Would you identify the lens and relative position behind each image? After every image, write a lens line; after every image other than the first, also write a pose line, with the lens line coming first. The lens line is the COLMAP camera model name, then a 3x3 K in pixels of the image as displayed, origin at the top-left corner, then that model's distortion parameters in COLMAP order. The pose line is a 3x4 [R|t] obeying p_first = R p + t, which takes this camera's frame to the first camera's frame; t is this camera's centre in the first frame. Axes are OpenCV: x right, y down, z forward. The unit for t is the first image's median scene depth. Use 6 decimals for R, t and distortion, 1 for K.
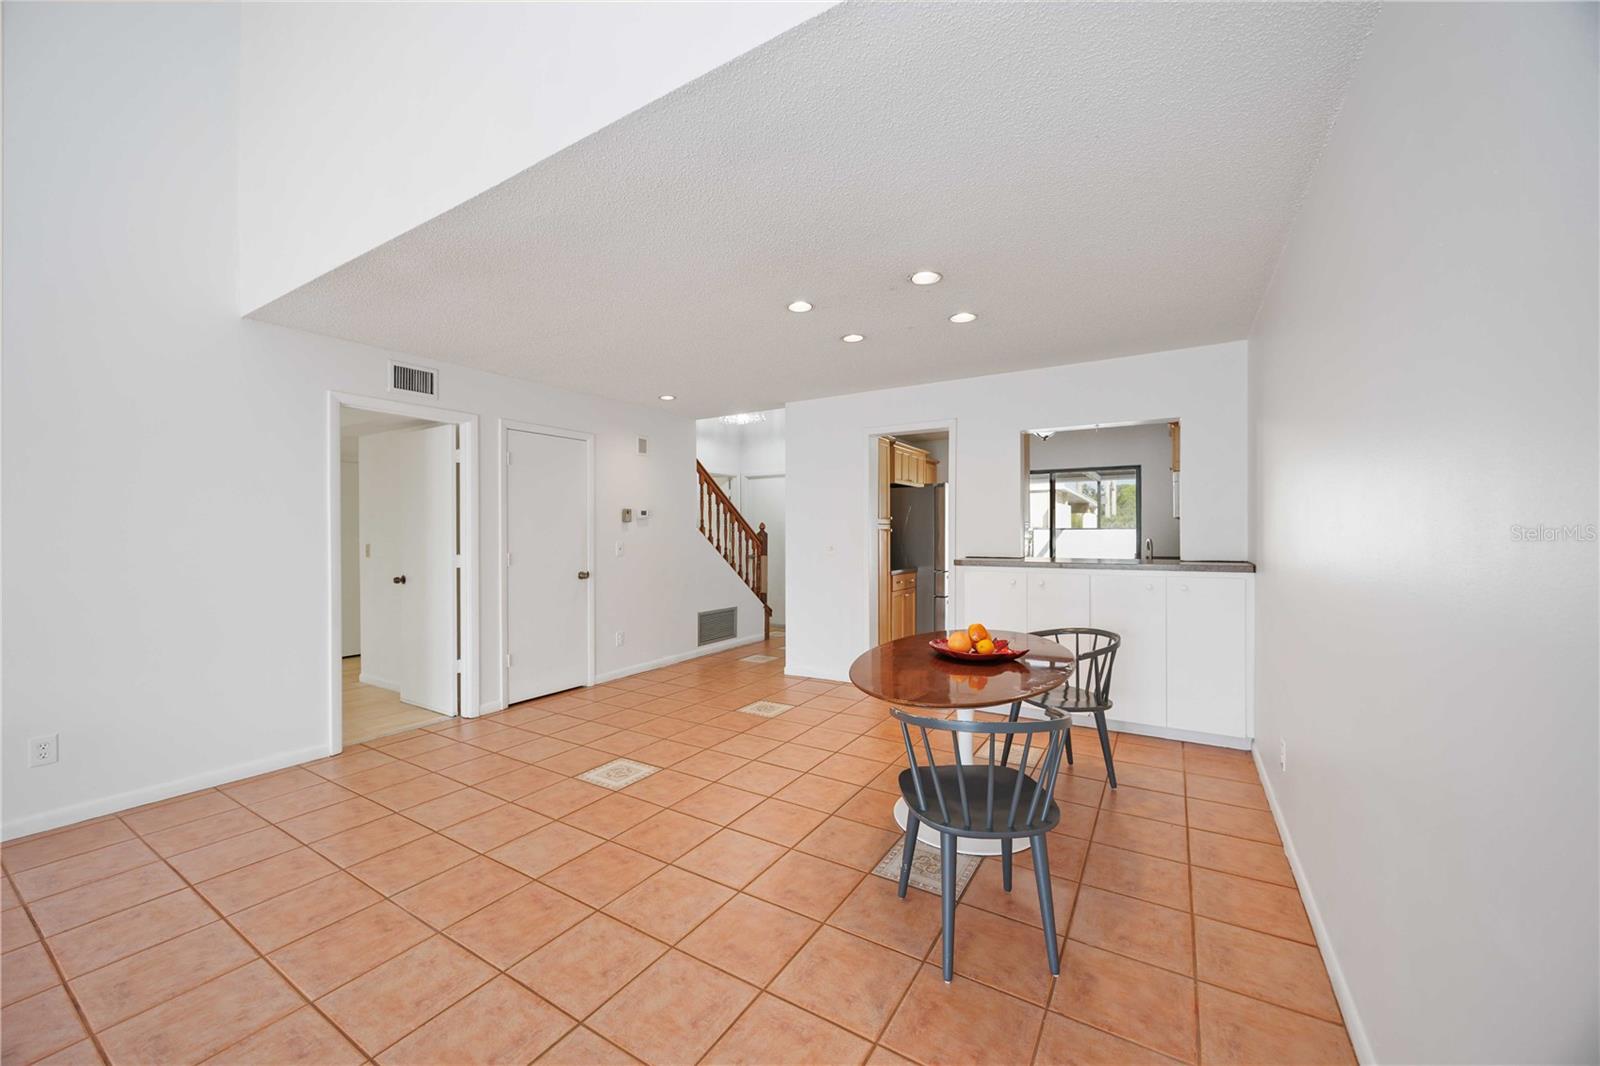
lens RADIAL K [[605.0, 0, 795.3], [0, 605.0, 534.5], [0, 0, 1]] dist [-0.006037, -0.000074]
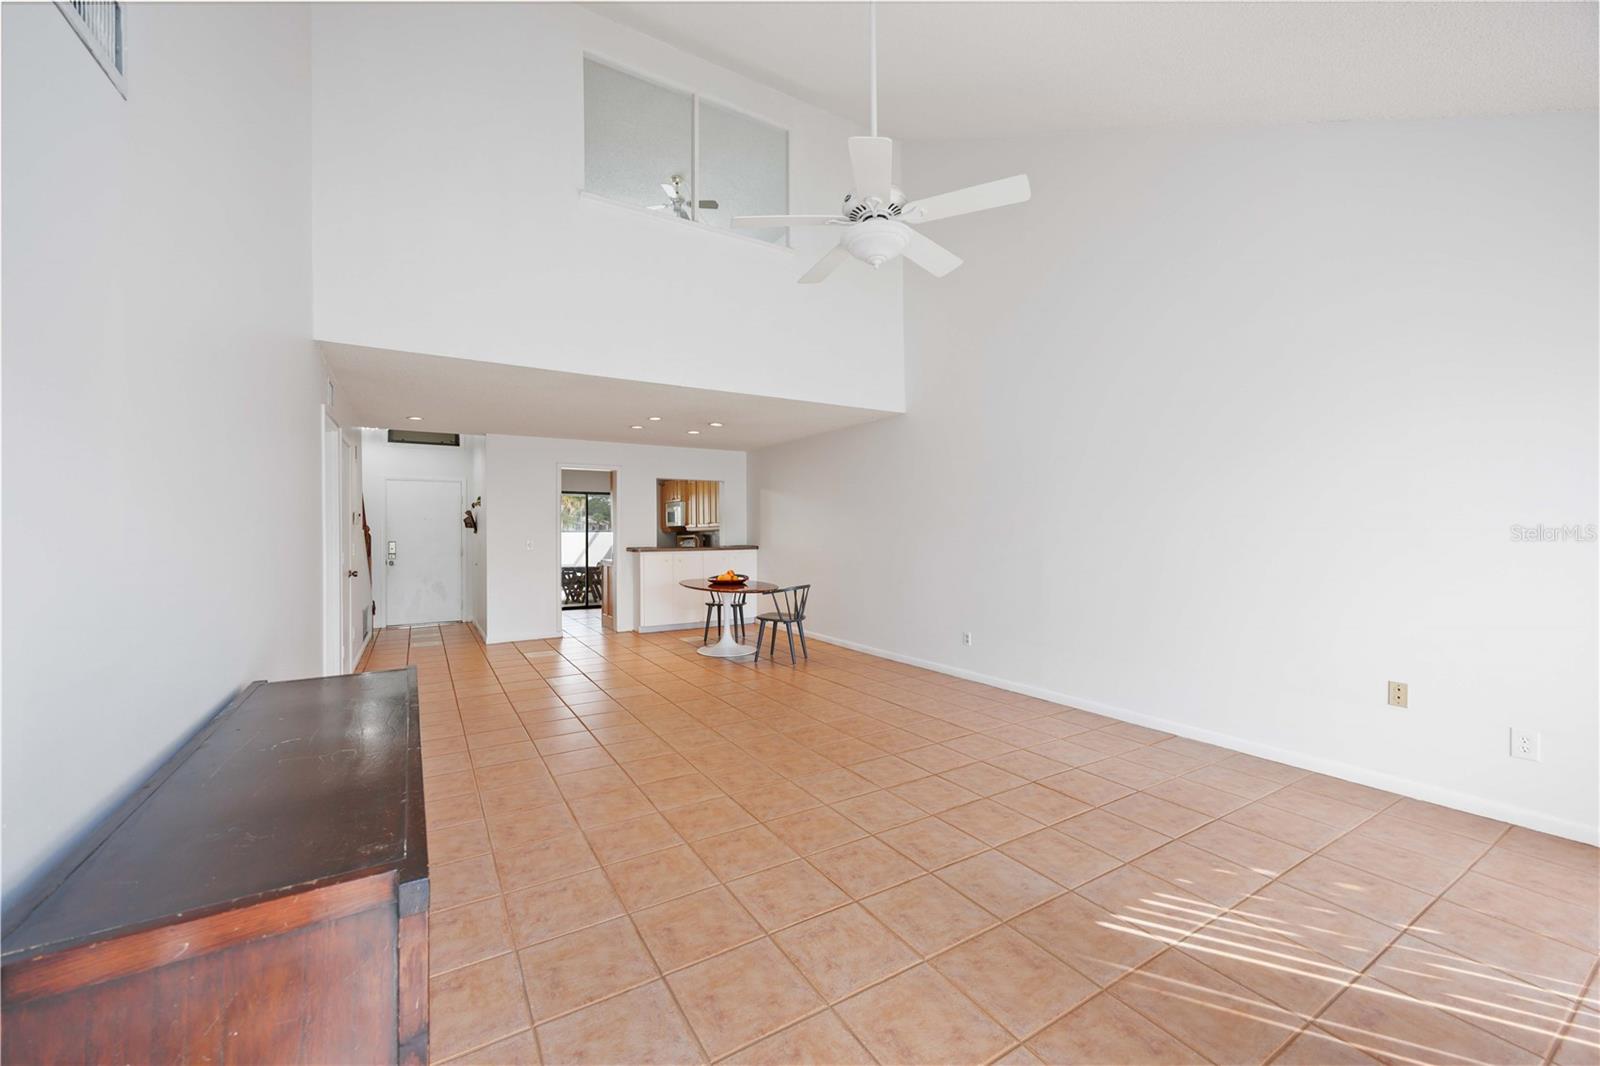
lens RADIAL K [[618.0, 0, 801.8], [0, 618.0, 531.0], [0, 0, 1]] dist [0.002264, -0.000061]
pose [[0.448775, 0.004719, 0.893632, -1.136977], [0.006963, 0.999937, -0.008777, 0.008415], [-0.893618, 0.010161, 0.448714, -0.243814]]
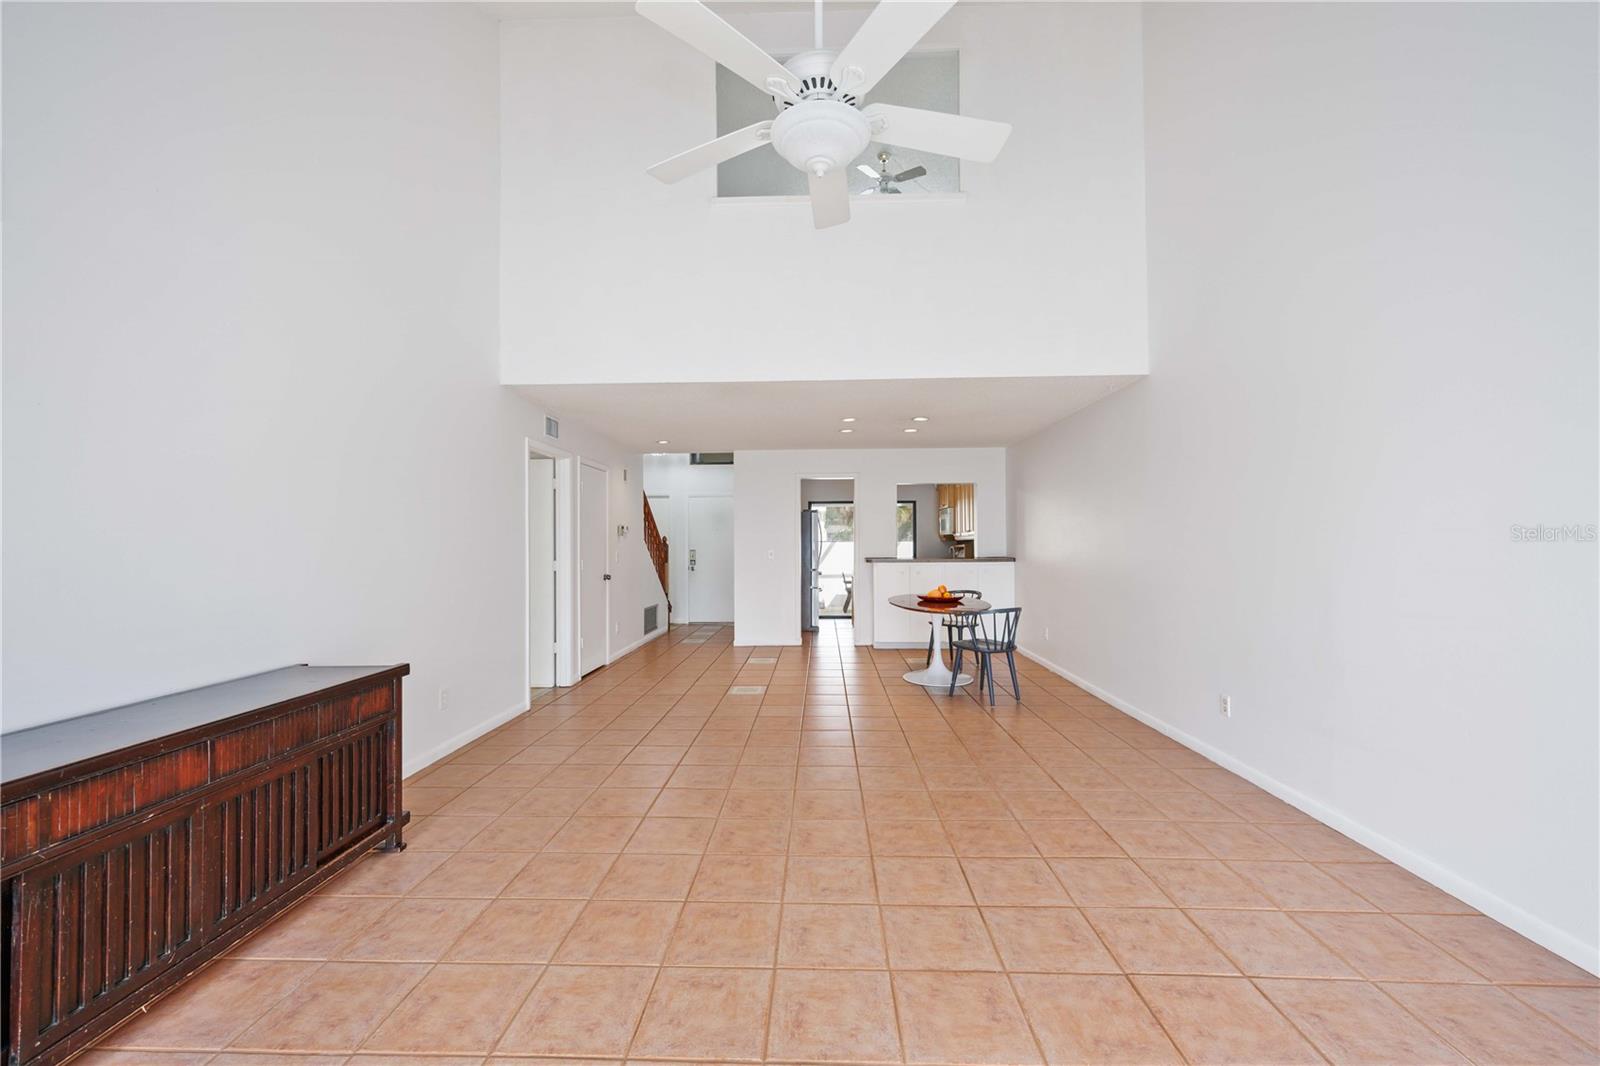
lens RADIAL K [[631.5, 0, 804.1], [0, 631.5, 533.9], [0, 0, 1]] dist [0.006531, -0.000248]
pose [[0.866026, 0.007243, 0.499946, -0.771431], [0.003844, 0.999769, -0.021143, 0.007504], [-0.499984, 0.020232, 0.865798, -0.428591]]
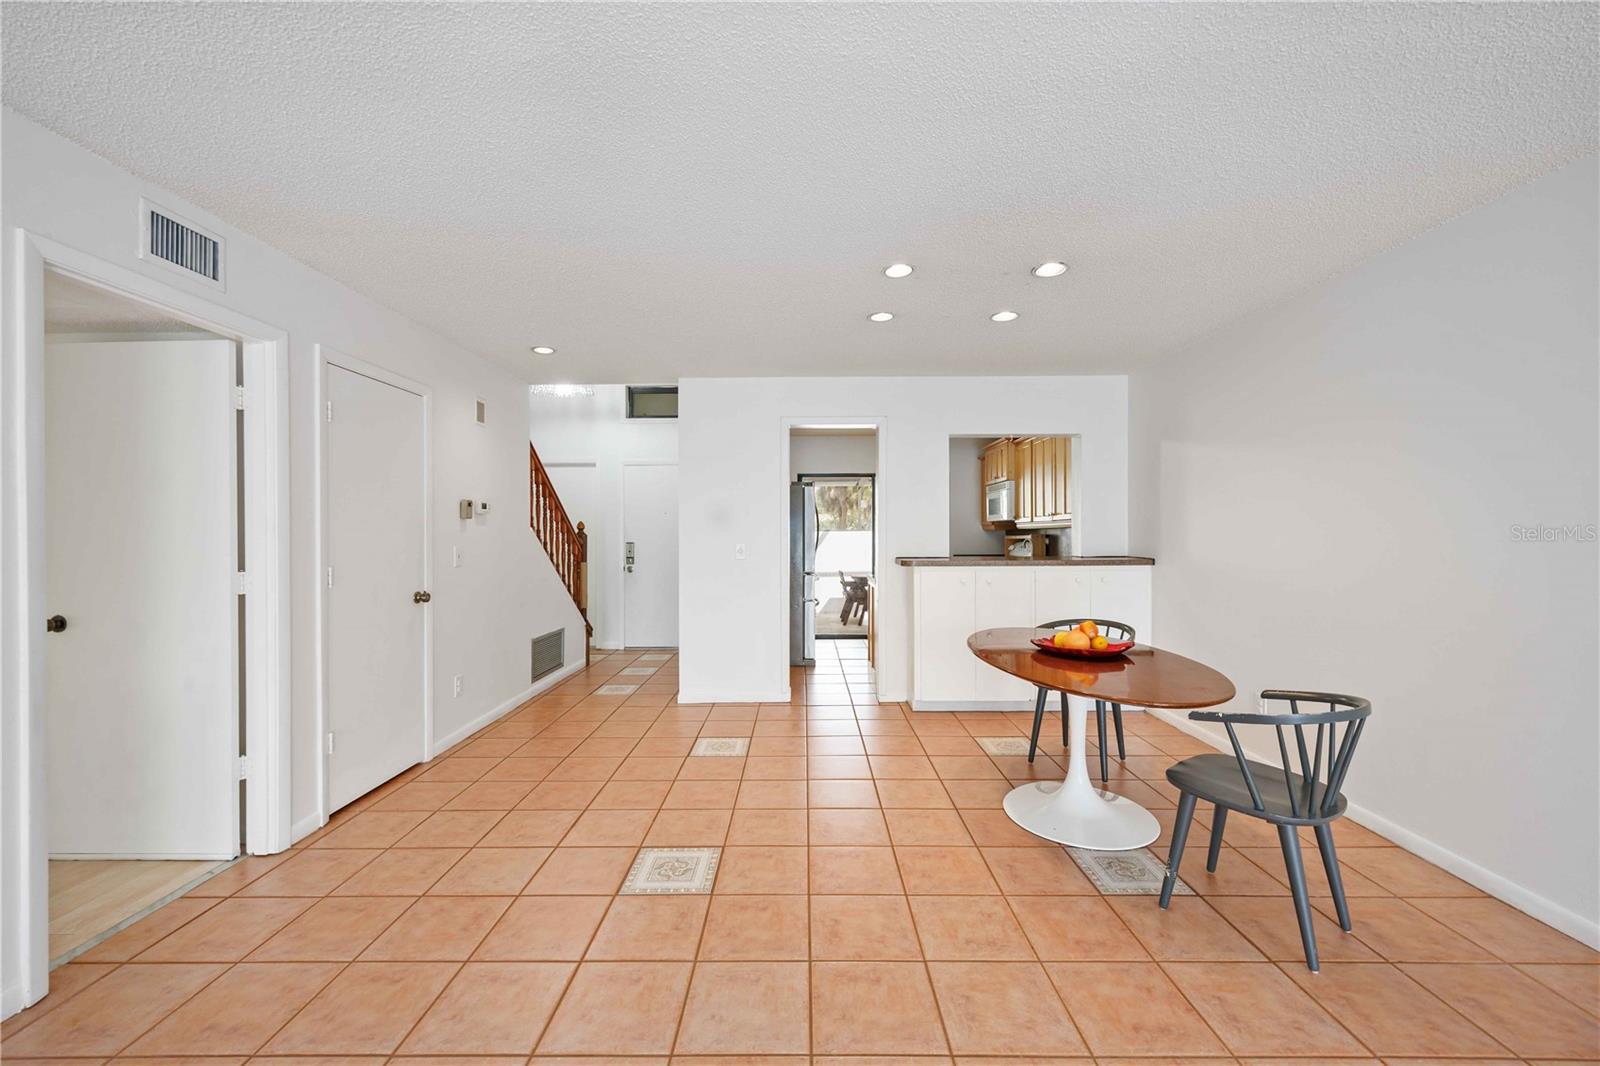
lens RADIAL K [[631.5, 0, 804.1], [0, 631.5, 533.9], [0, 0, 1]] dist [0.006531, -0.000248]
pose [[0.852051, 0.000423, 0.523459, -0.418088], [0.001857, 0.999991, -0.003831, 0.001583], [-0.523456, 0.004236, 0.852042, 0.212860]]
